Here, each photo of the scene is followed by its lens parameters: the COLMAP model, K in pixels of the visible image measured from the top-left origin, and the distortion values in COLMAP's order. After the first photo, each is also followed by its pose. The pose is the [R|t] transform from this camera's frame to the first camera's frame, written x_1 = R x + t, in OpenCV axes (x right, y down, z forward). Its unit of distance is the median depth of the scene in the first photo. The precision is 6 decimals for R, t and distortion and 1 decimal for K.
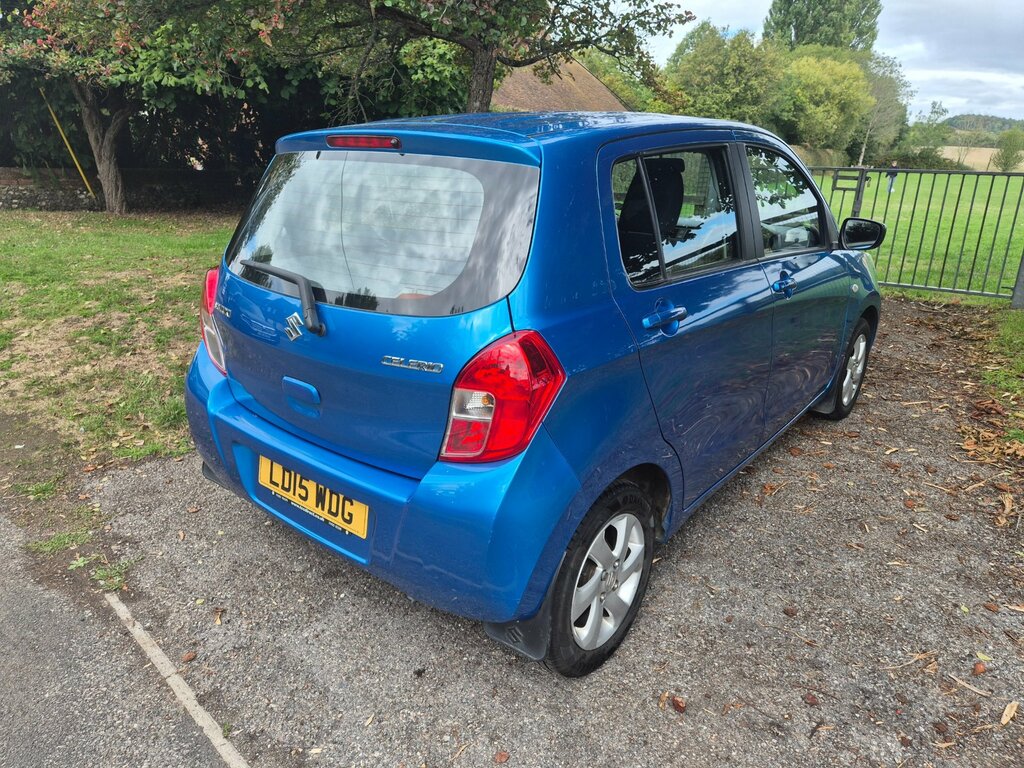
lens RADIAL K [[704.5, 0, 518.6], [0, 704.5, 376.2], [0, 0, 1]] dist [0.067411, -0.067796]
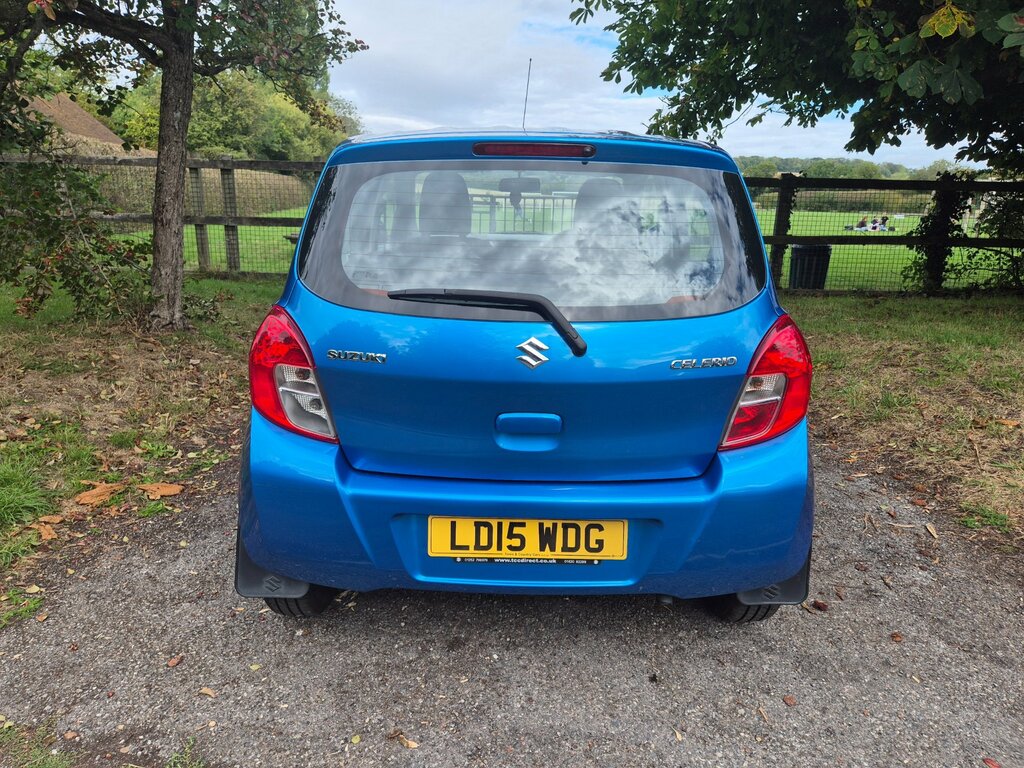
lens RADIAL K [[704.5, 0, 511.6], [0, 704.5, 382.0], [0, 0, 1]] dist [0.067411, -0.067796]
pose [[0.767897, -0.165613, 0.618795, -0.514327], [0.185765, 0.982063, 0.032311, -0.038762], [-0.613046, 0.090139, 0.784888, 0.181941]]
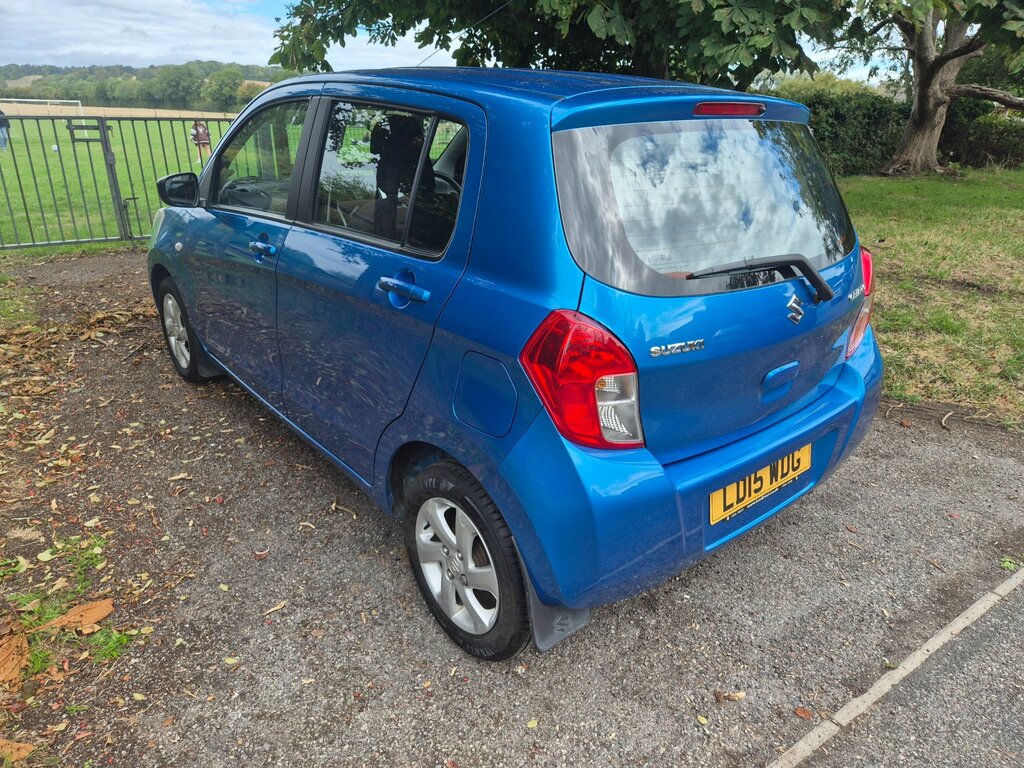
lens RADIAL K [[704.5, 0, 514.5], [0, 704.5, 384.0], [0, 0, 1]] dist [0.067411, -0.067796]
pose [[0.162419, -0.361757, 0.918015, -0.745163], [0.279765, 0.909073, 0.308736, -0.218410], [-0.946230, 0.206684, 0.248858, 0.652995]]
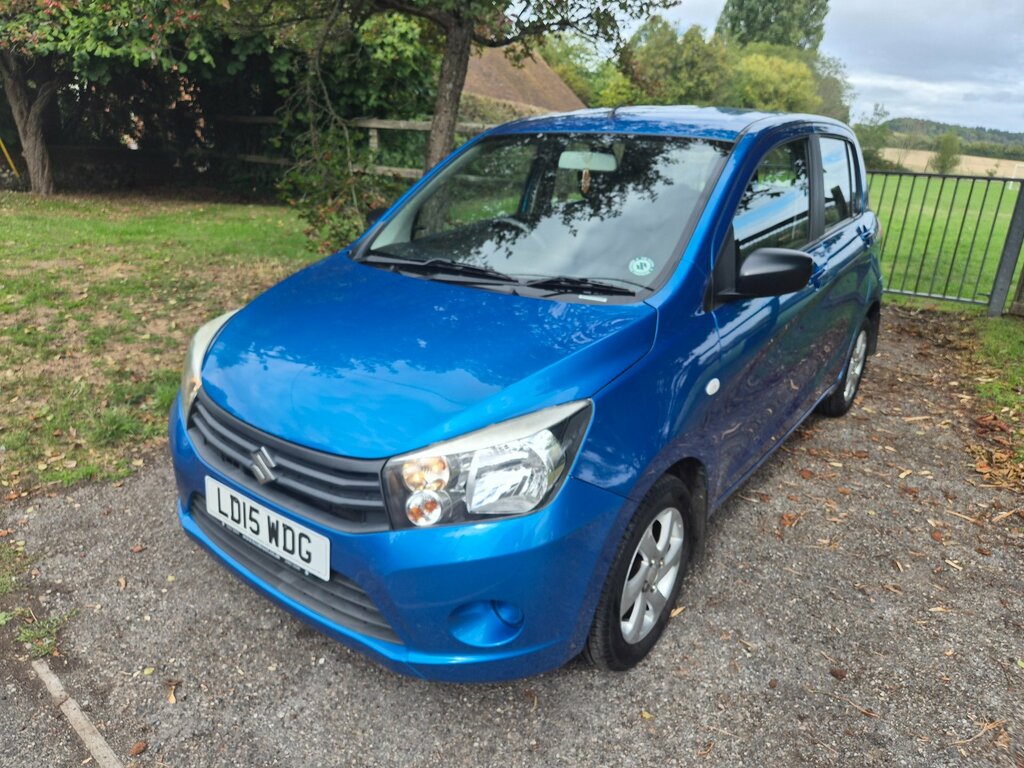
lens RADIAL K [[704.5, 0, 511.8], [0, 704.5, 384.4], [0, 0, 1]] dist [0.067411, -0.067796]
pose [[0.997758, 0.007627, 0.066496, -0.044849], [-0.009192, 0.999687, 0.023272, -0.023605], [-0.066298, -0.023831, 0.997515, 0.080409]]
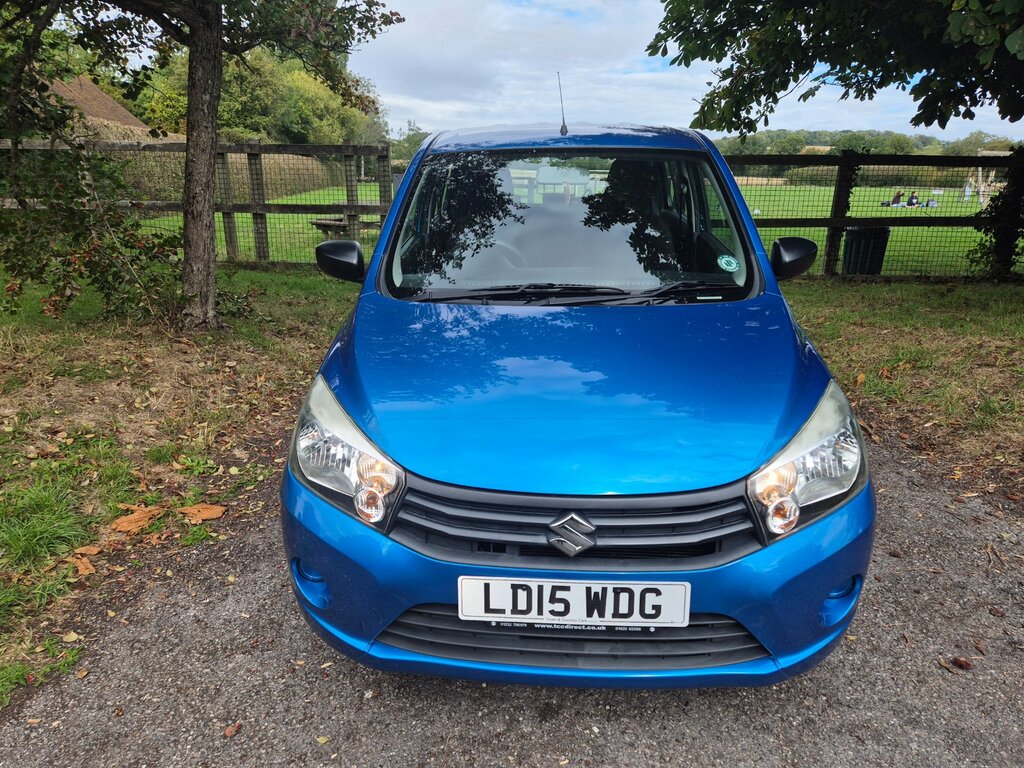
lens RADIAL K [[704.5, 0, 509.0], [0, 704.5, 393.1], [0, 0, 1]] dist [0.067411, -0.067796]
pose [[0.785757, -0.192878, 0.587694, -0.501316], [0.189486, 0.979517, 0.068126, -0.079938], [-0.588796, 0.057829, 0.806210, 0.279057]]
